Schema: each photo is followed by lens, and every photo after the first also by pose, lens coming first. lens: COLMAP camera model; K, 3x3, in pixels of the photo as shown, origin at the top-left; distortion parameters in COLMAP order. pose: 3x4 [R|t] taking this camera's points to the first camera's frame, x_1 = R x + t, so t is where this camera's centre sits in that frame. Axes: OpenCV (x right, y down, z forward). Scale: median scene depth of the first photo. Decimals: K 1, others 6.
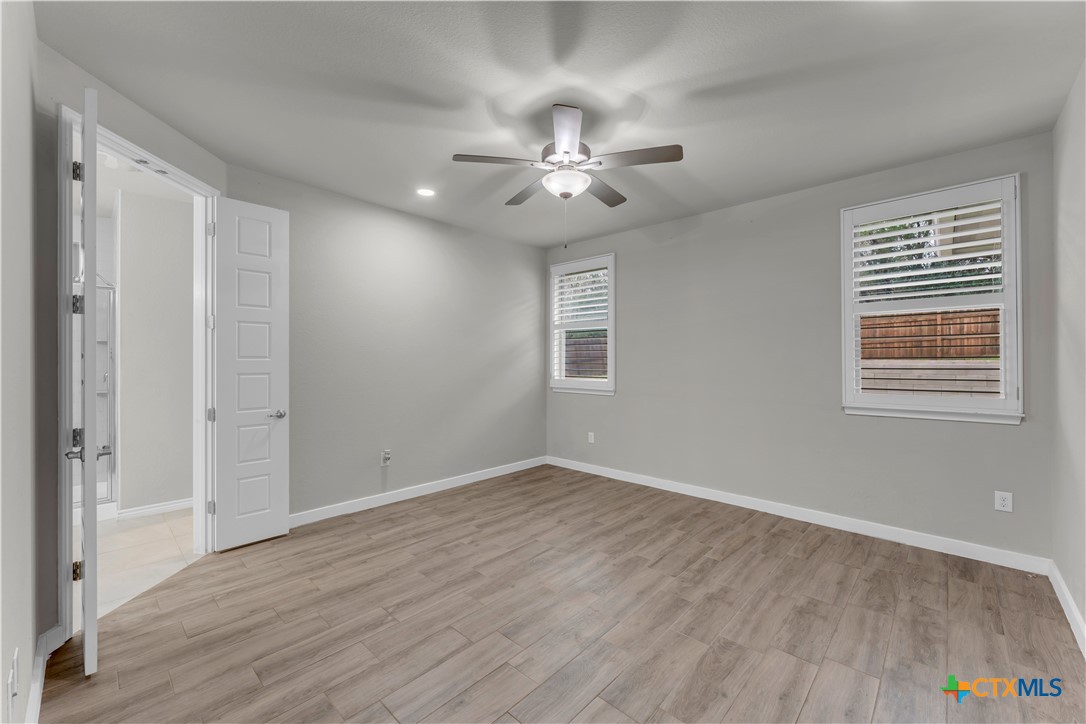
lens RADIAL K [[435.8, 0, 538.1], [0, 435.8, 362.9], [0, 0, 1]] dist [0.000866, -0.000110]
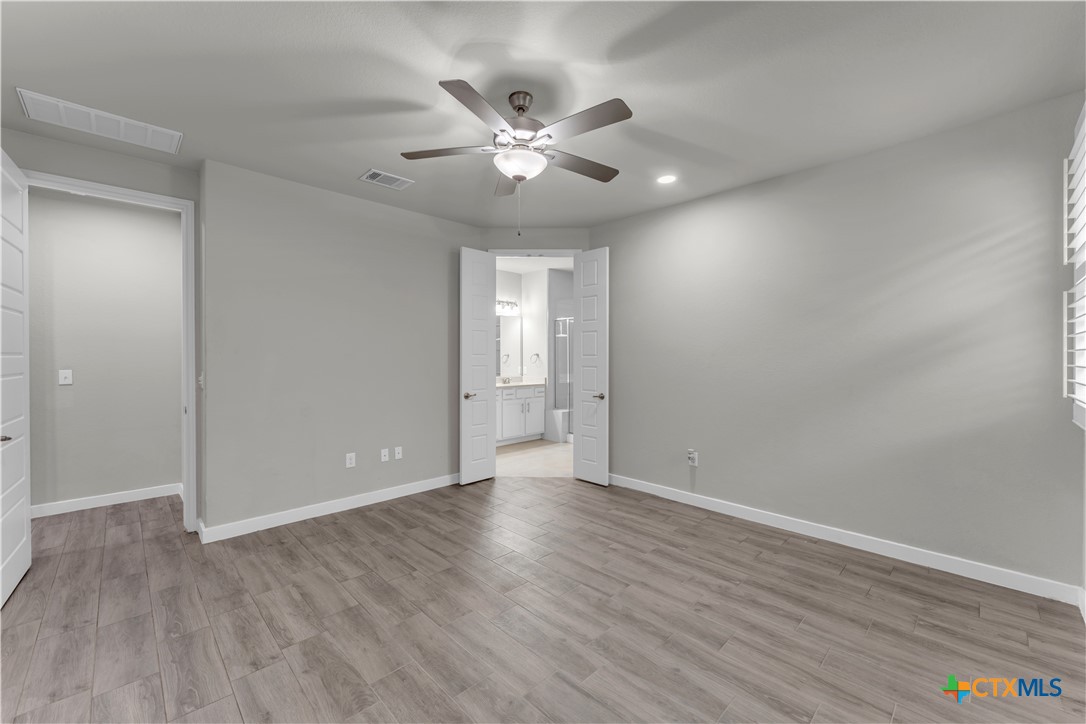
lens RADIAL K [[435.8, 0, 540.0], [0, 435.8, 358.9], [0, 0, 1]] dist [0.000866, -0.000110]
pose [[-0.045034, 0.003707, -0.998979, 0.746829], [-0.007049, 0.999967, 0.004029, -0.003644], [0.998961, 0.007223, -0.045006, 0.825251]]
